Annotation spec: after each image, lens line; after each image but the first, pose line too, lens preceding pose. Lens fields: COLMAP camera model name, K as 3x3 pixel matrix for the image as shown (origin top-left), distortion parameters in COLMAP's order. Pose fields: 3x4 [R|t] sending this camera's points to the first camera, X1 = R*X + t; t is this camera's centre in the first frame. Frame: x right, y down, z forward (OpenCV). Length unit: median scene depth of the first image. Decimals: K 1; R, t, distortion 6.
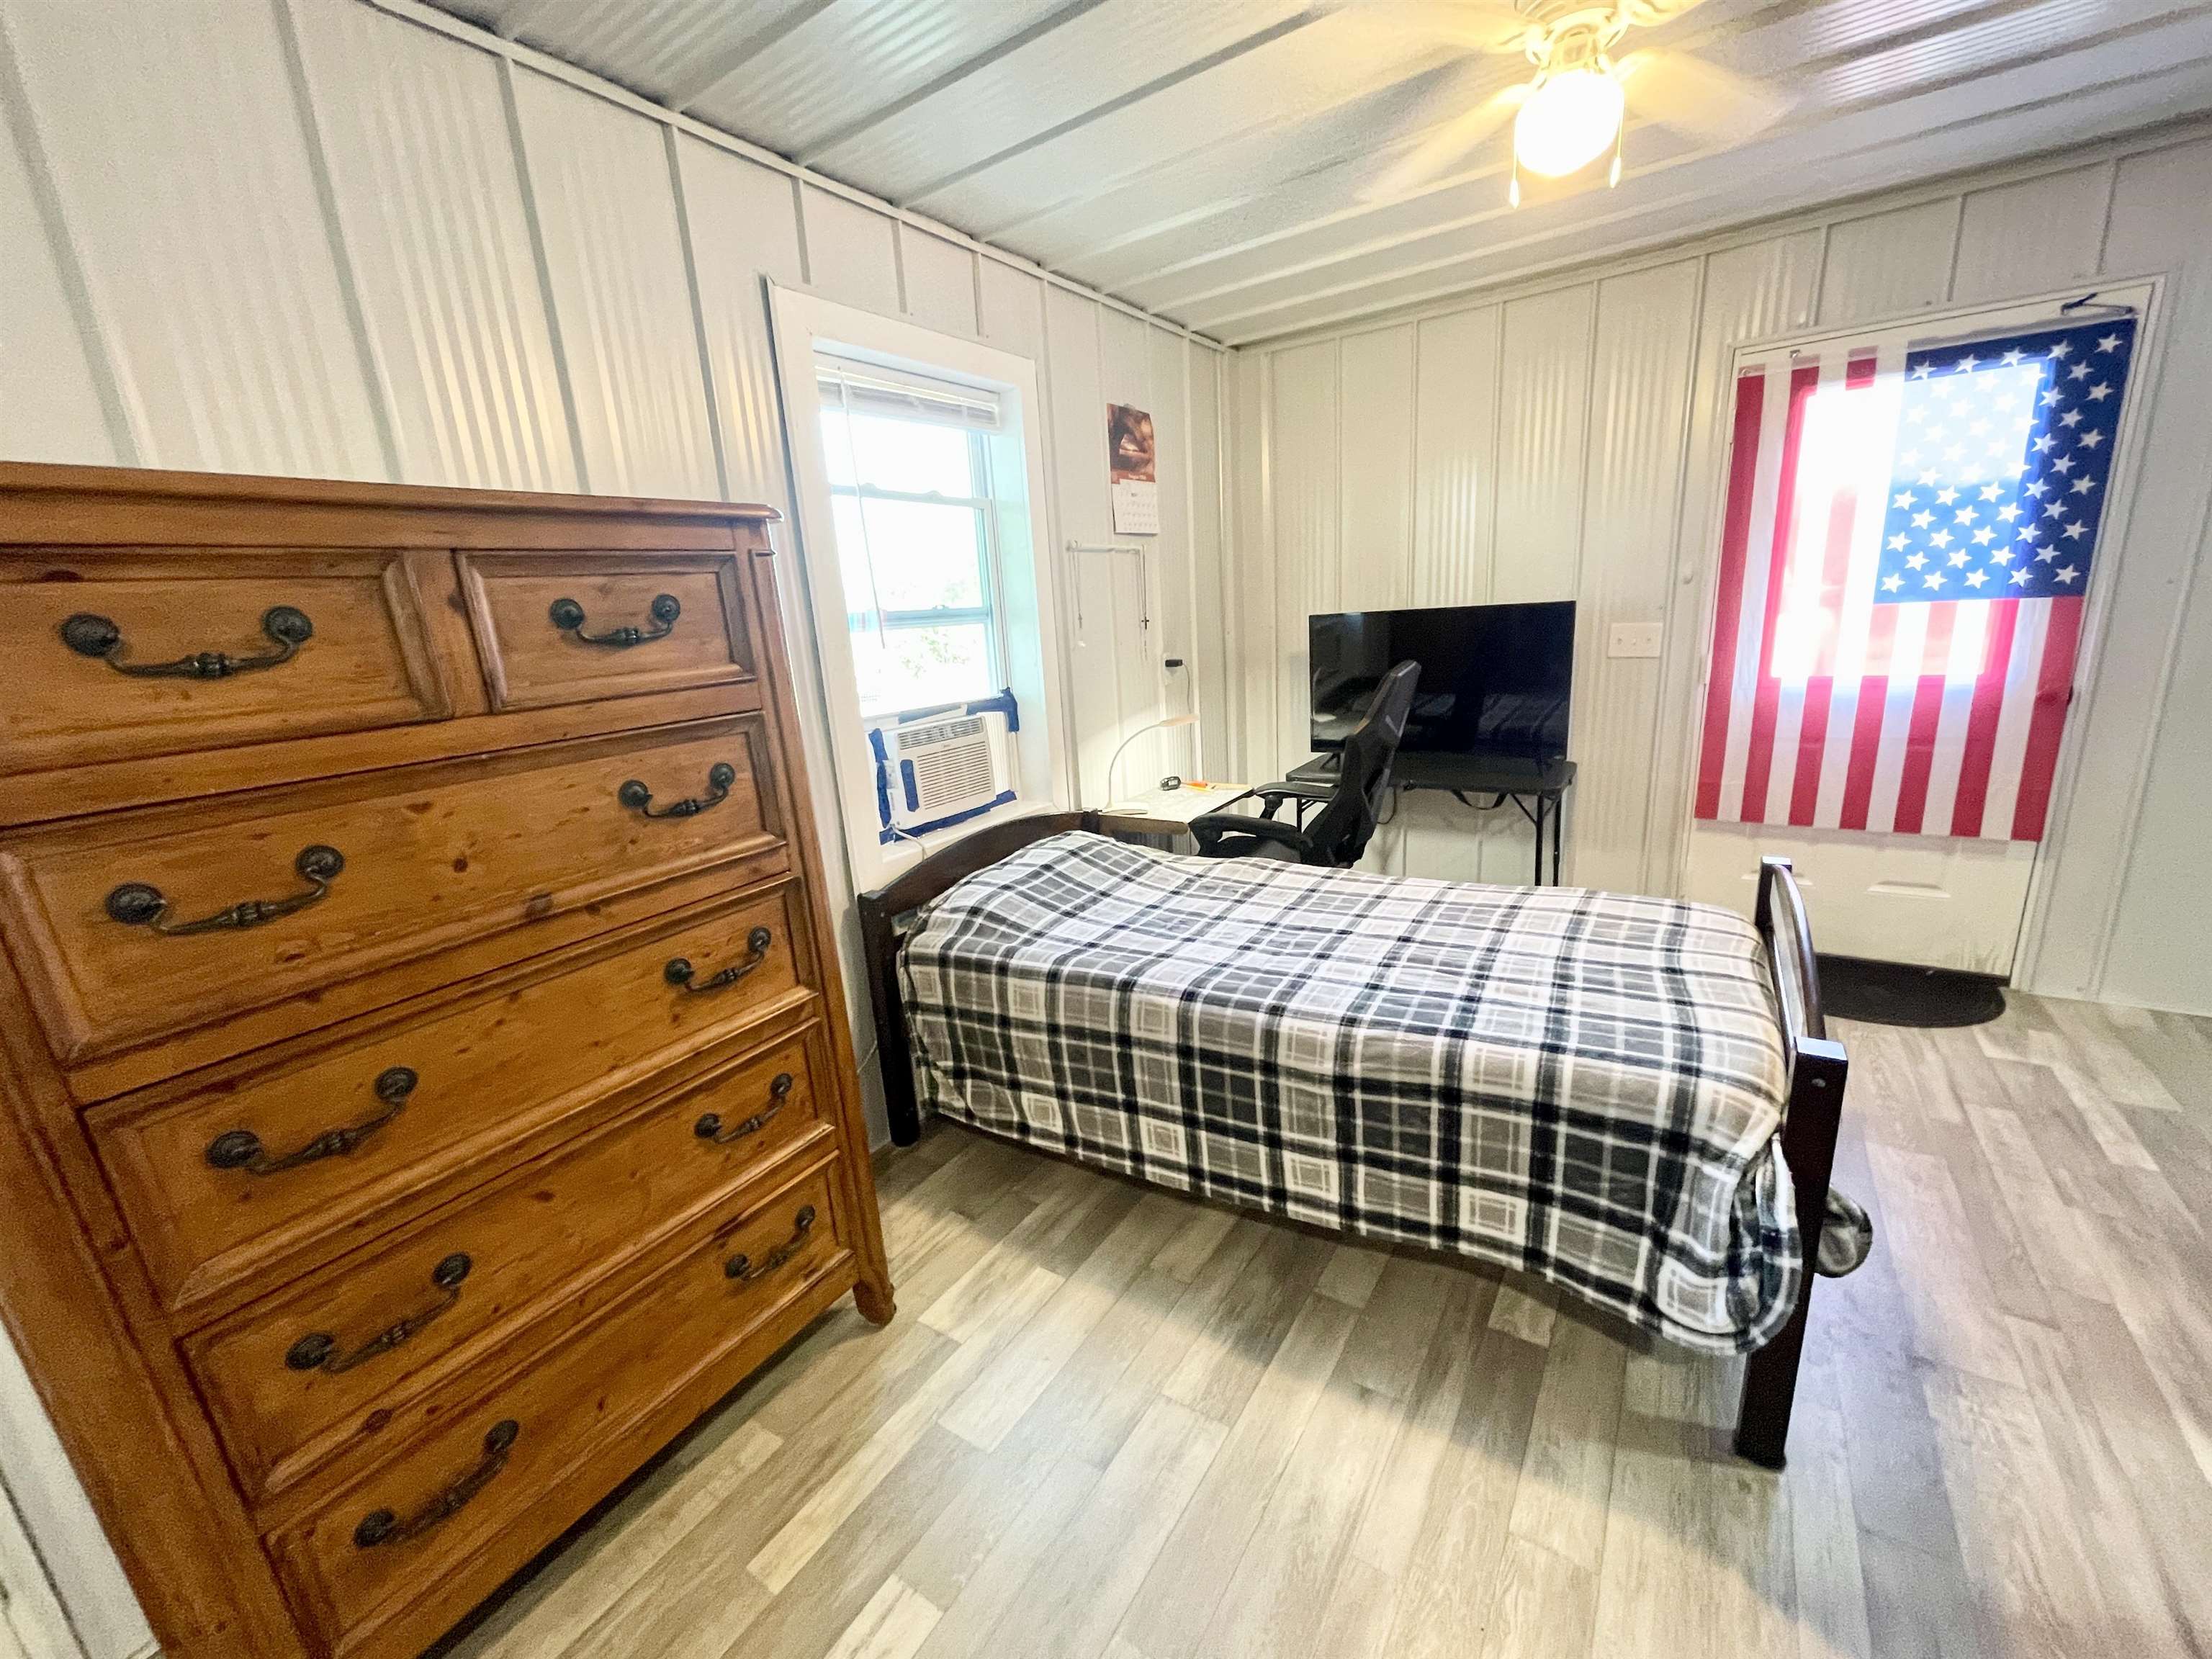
lens RADIAL K [[879.0, 0, 1103.2], [0, 879.0, 835.3], [0, 0, 1]] dist [0.000776, -0.000840]
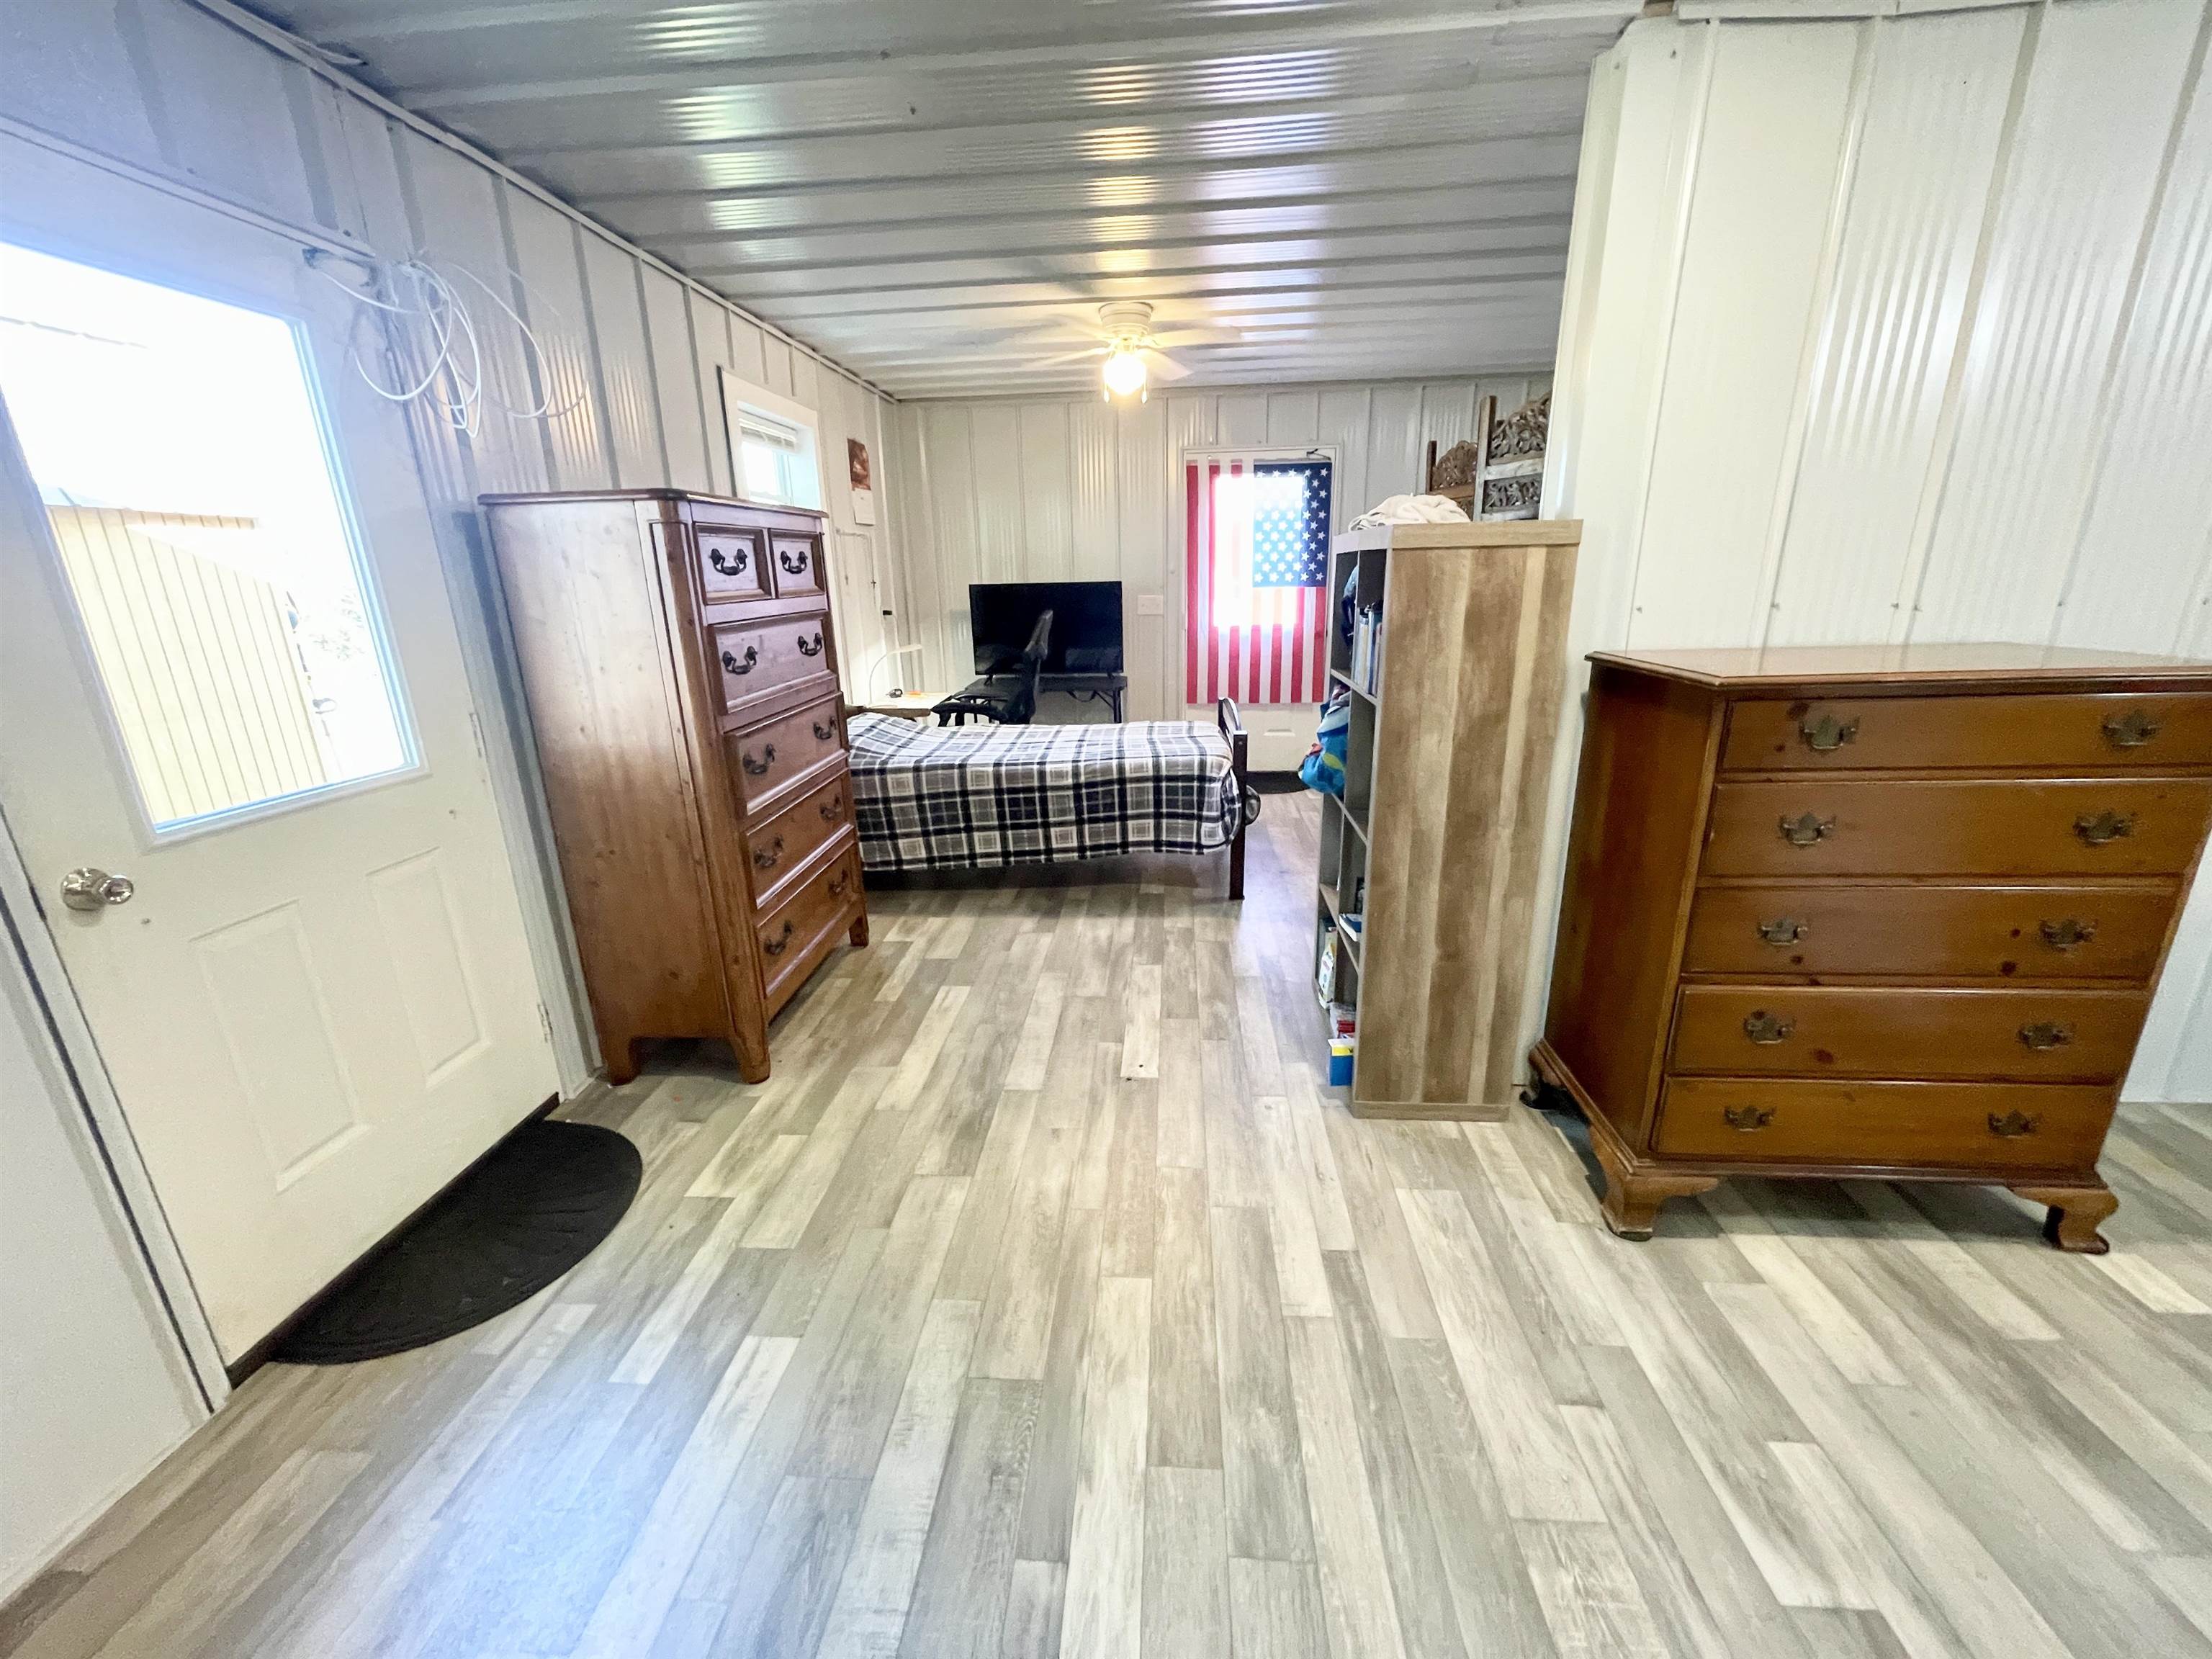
lens RADIAL K [[879.0, 0, 1104.2], [0, 879.0, 832.9], [0, 0, 1]] dist [0.000776, -0.000840]
pose [[0.867002, -0.099779, 0.488213, -0.670512], [0.093337, 0.994925, 0.037584, 0.277511], [-0.489485, 0.012983, 0.871915, -0.856720]]
